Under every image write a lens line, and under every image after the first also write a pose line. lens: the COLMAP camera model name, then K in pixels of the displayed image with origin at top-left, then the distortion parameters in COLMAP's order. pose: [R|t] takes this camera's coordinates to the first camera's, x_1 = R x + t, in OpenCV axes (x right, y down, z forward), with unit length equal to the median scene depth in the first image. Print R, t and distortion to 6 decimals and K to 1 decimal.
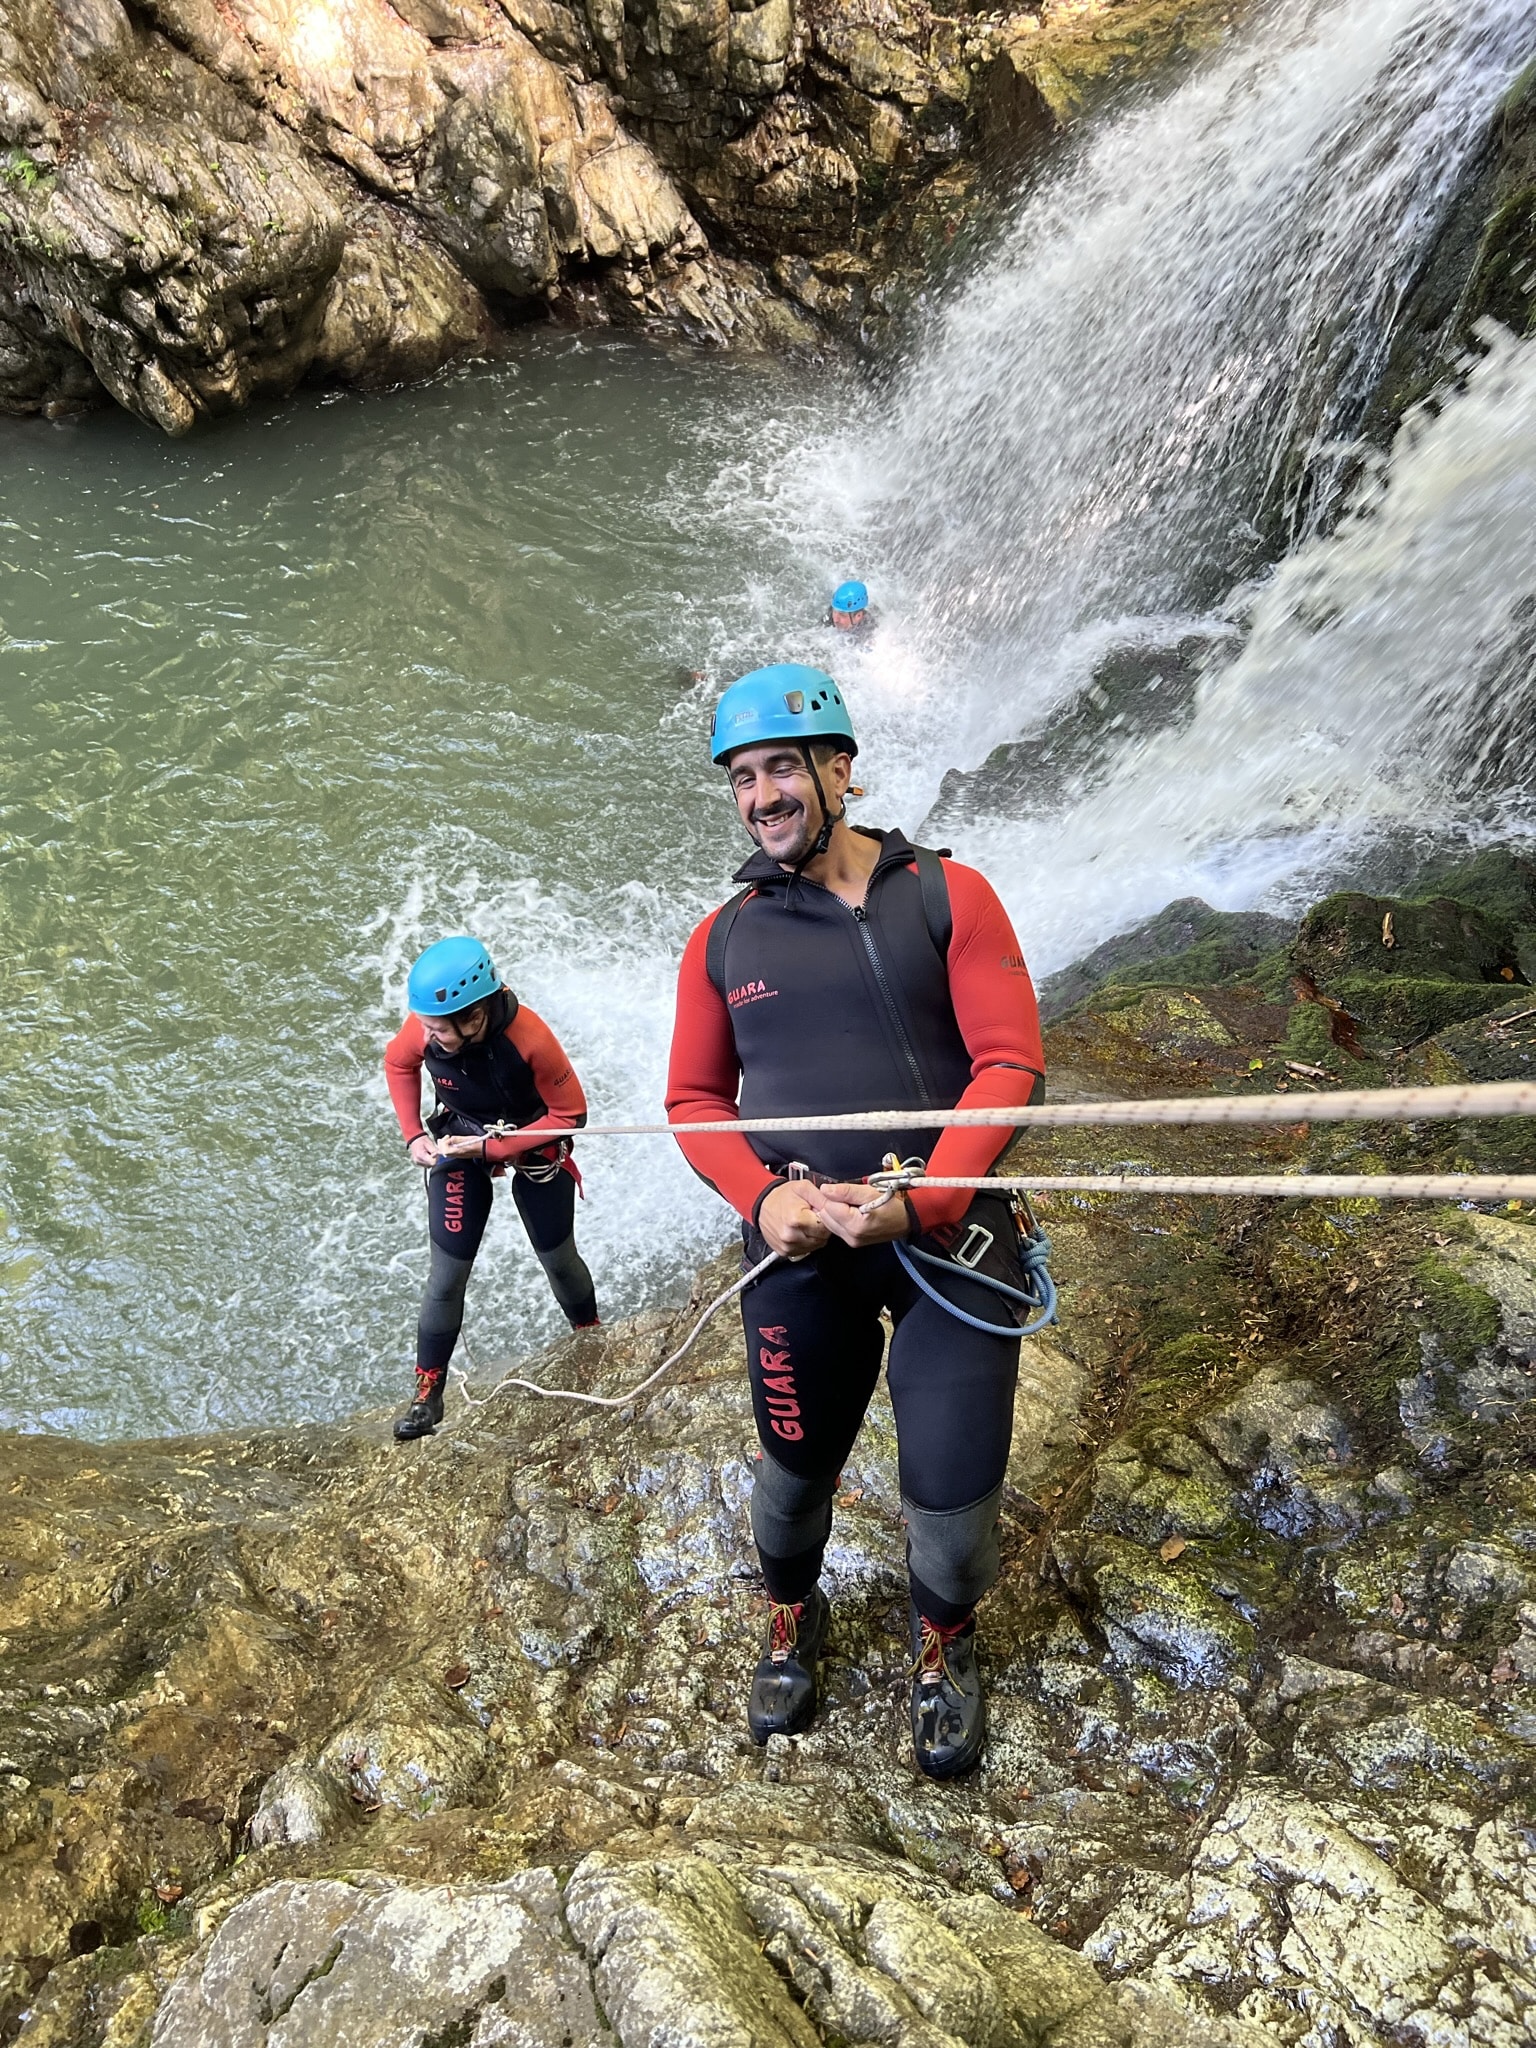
lens RADIAL K [[1572.3, 0, 777.7], [0, 1572.3, 1027.5], [0, 0, 1]] dist [0.040184, -0.041569]
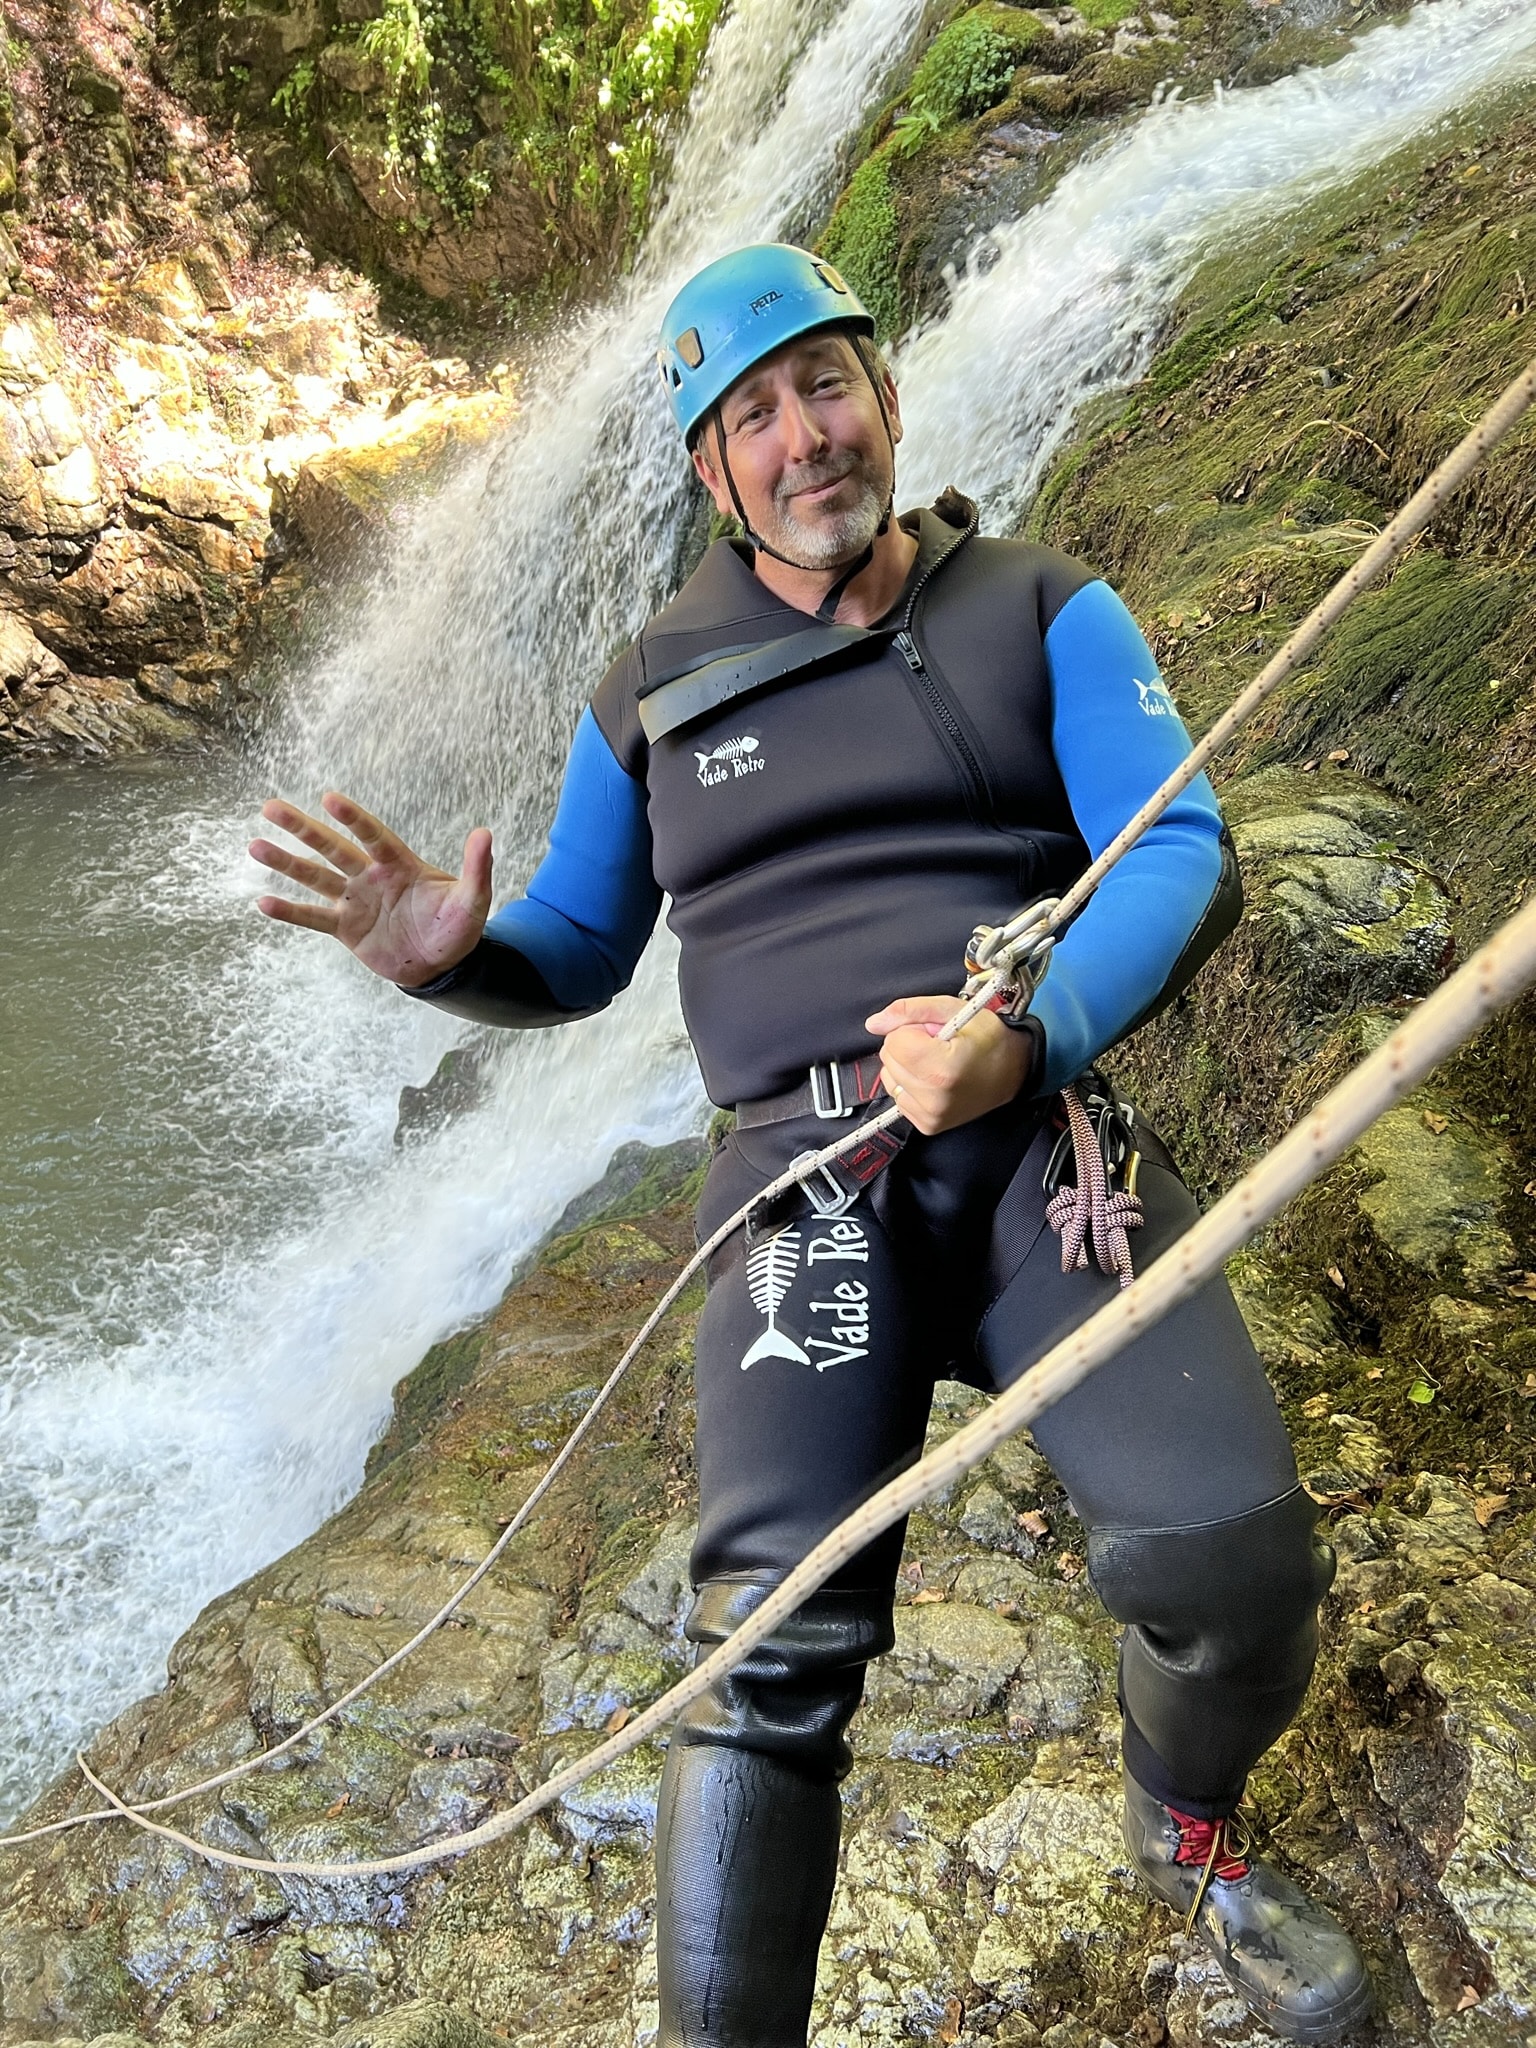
lens RADIAL K [[1575.0, 0, 764.1], [0, 1575.0, 1003.9], [0, 0, 1]] dist [0.039012, -0.044380]
pose [[0.929077, -0.234693, 0.285894, 0.126367], [0.290113, 0.941840, -0.169622, 0.073540], [-0.229457, 0.240533, 0.943129, -0.106042]]
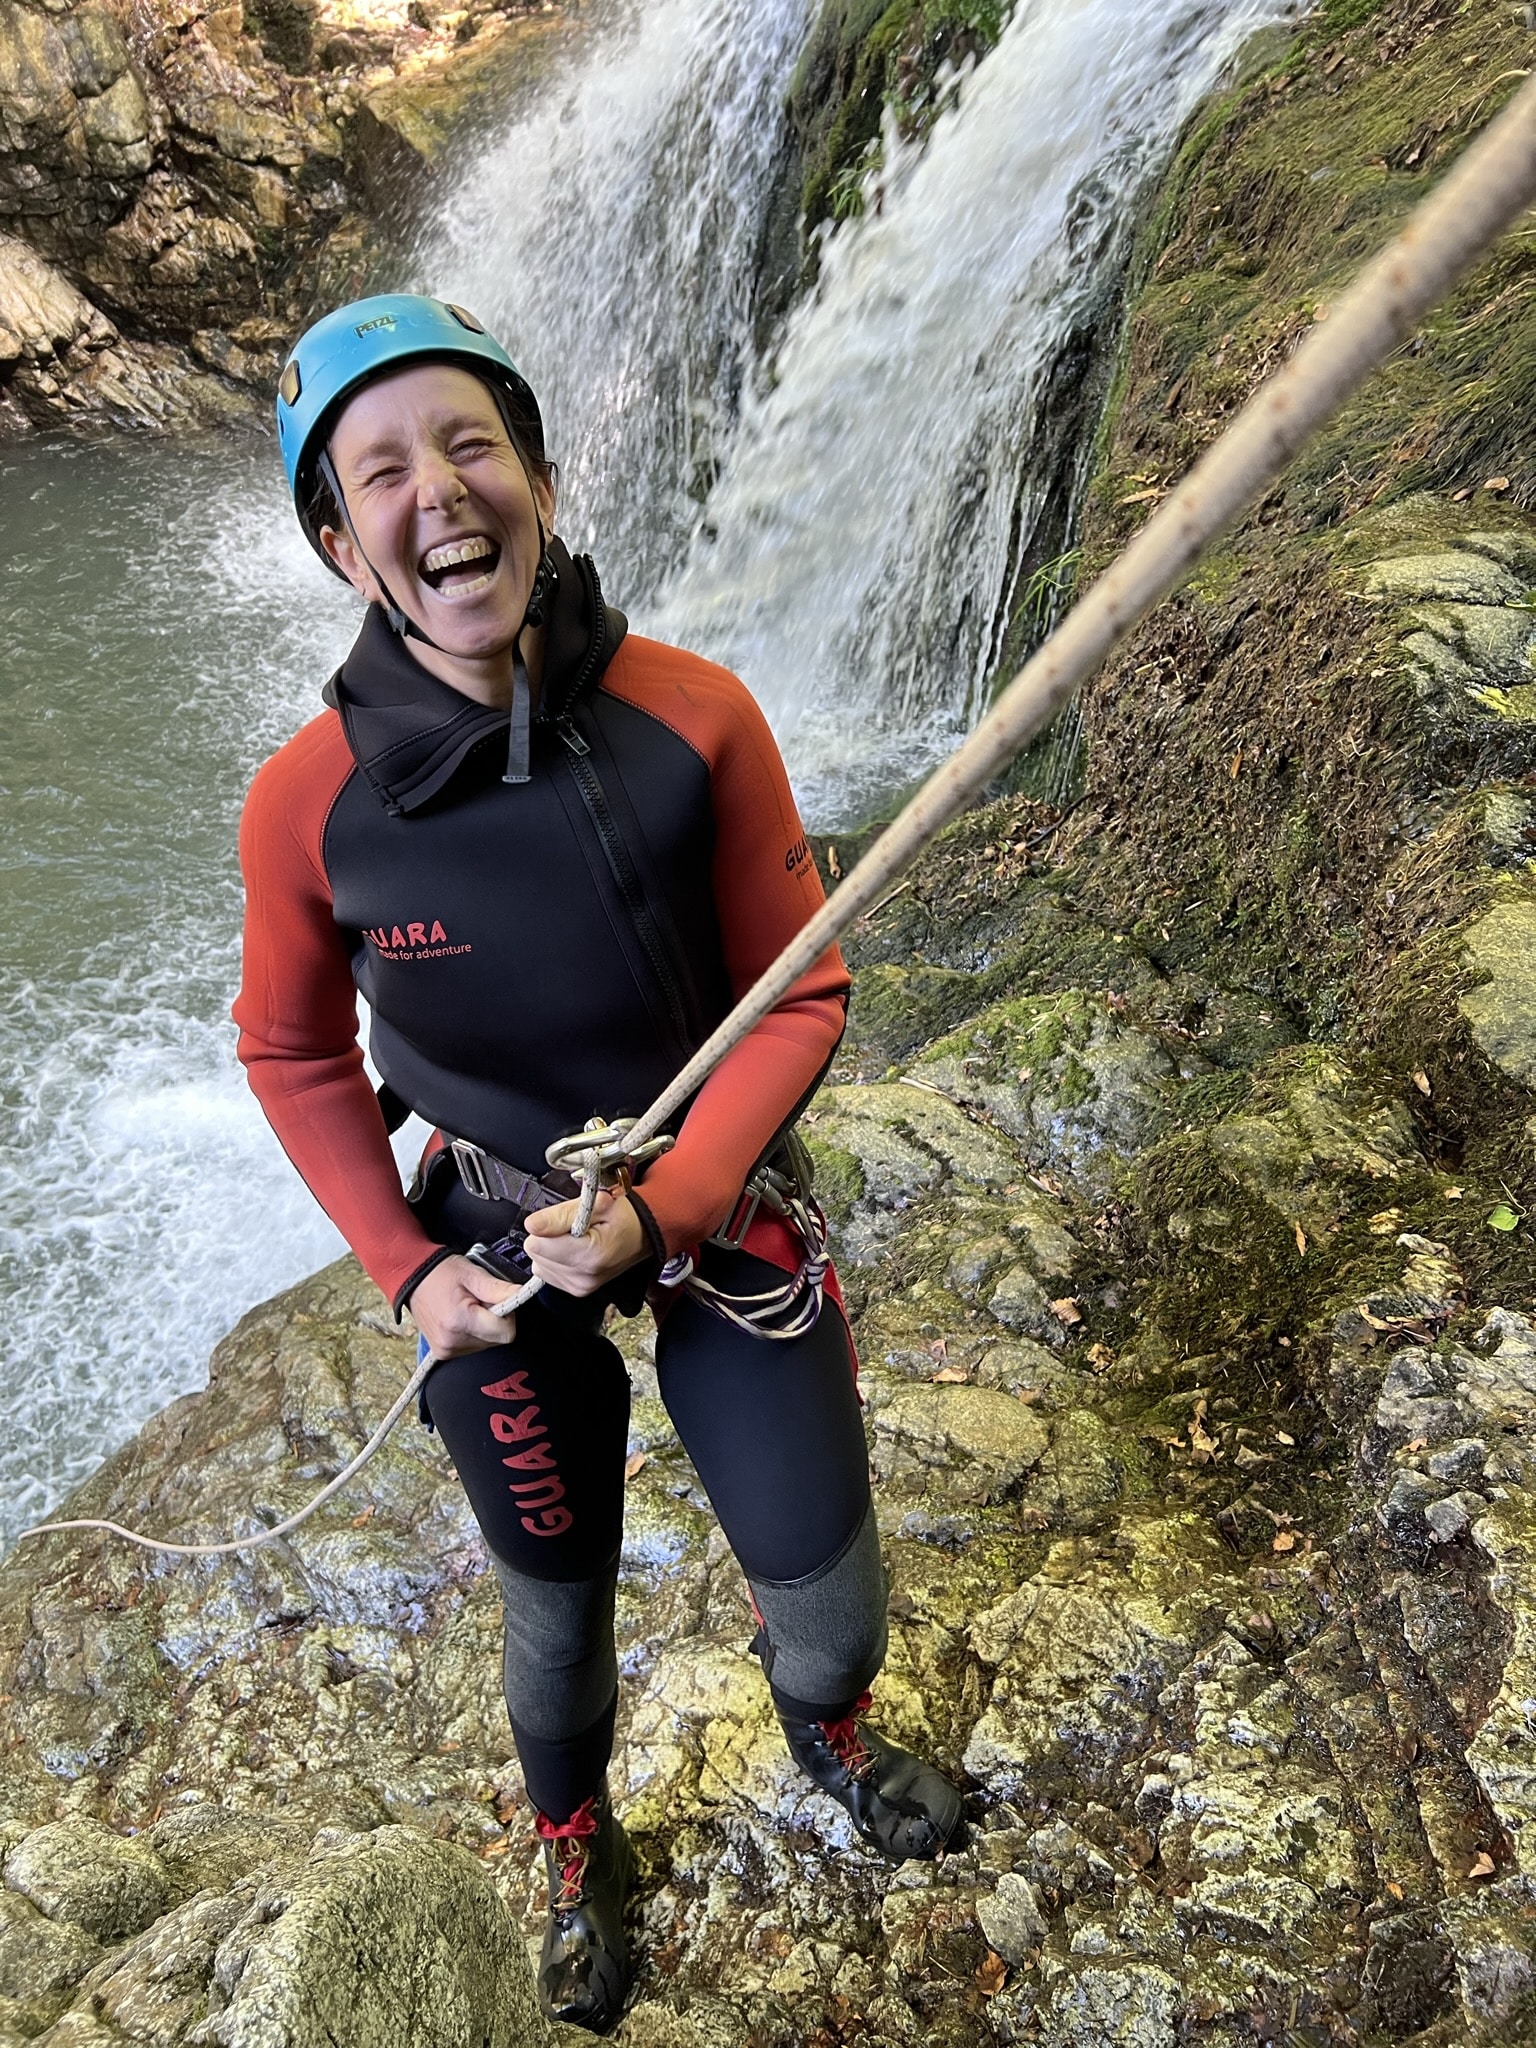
lens RADIAL K [[1573.9, 0, 763.0], [0, 1573.9, 1032.1], [0, 0, 1]] dist [0.039654, -0.045967]
pose [[0.951904, -0.233315, 0.198602, 0.159196], [0.237380, 0.971411, 0.003432, 0.055596], [-0.193724, 0.043877, 0.980074, -0.047820]]
